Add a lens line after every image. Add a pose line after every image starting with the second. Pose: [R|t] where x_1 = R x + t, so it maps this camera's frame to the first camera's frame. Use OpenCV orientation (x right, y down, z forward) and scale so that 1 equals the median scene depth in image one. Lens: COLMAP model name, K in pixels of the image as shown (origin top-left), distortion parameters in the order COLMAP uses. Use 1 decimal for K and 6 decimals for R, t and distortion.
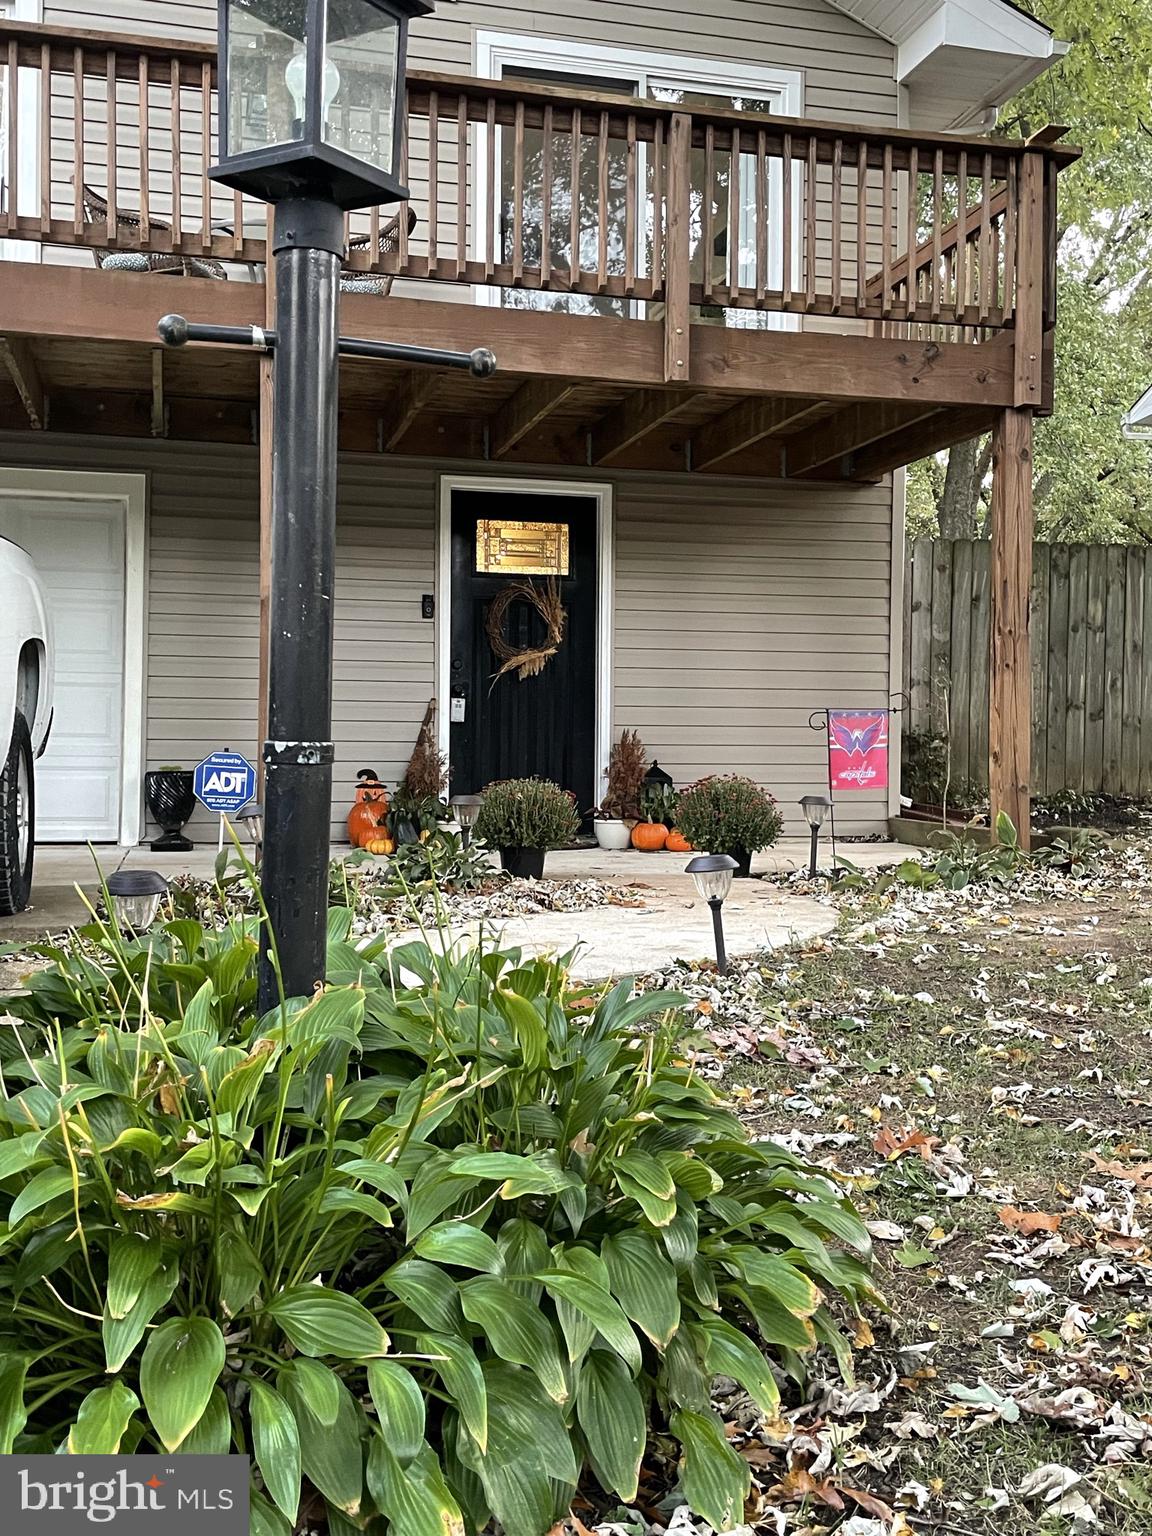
lens RADIAL K [[1523.1, 0, 574.8], [0, 1523.1, 765.7], [0, 0, 1]] dist [0.138593, 0.000000]
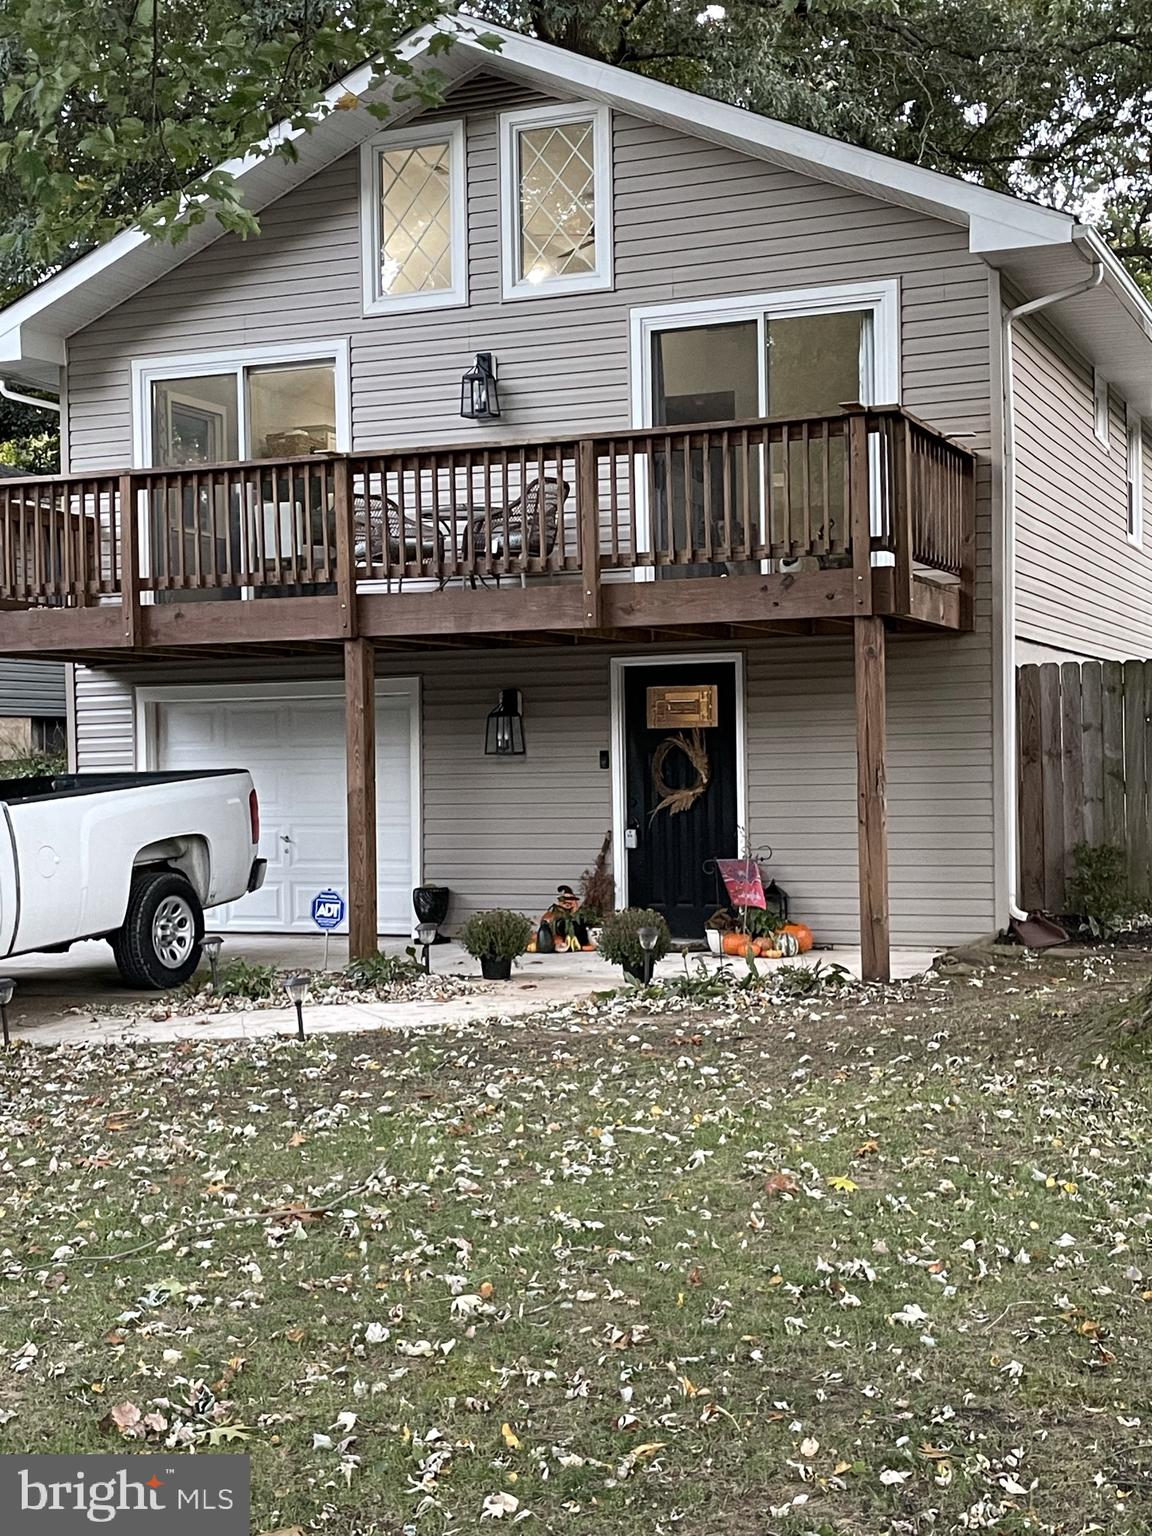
lens RADIAL K [[2038.2, 0, 577.4], [0, 2038.2, 768.3], [0, 0, 1]] dist [-0.018622, 0.000000]
pose [[0.788538, -0.018714, -0.614701, 0.935557], [0.020611, 0.999780, -0.003997, -0.089739], [0.614640, -0.009518, 0.788750, -0.366761]]
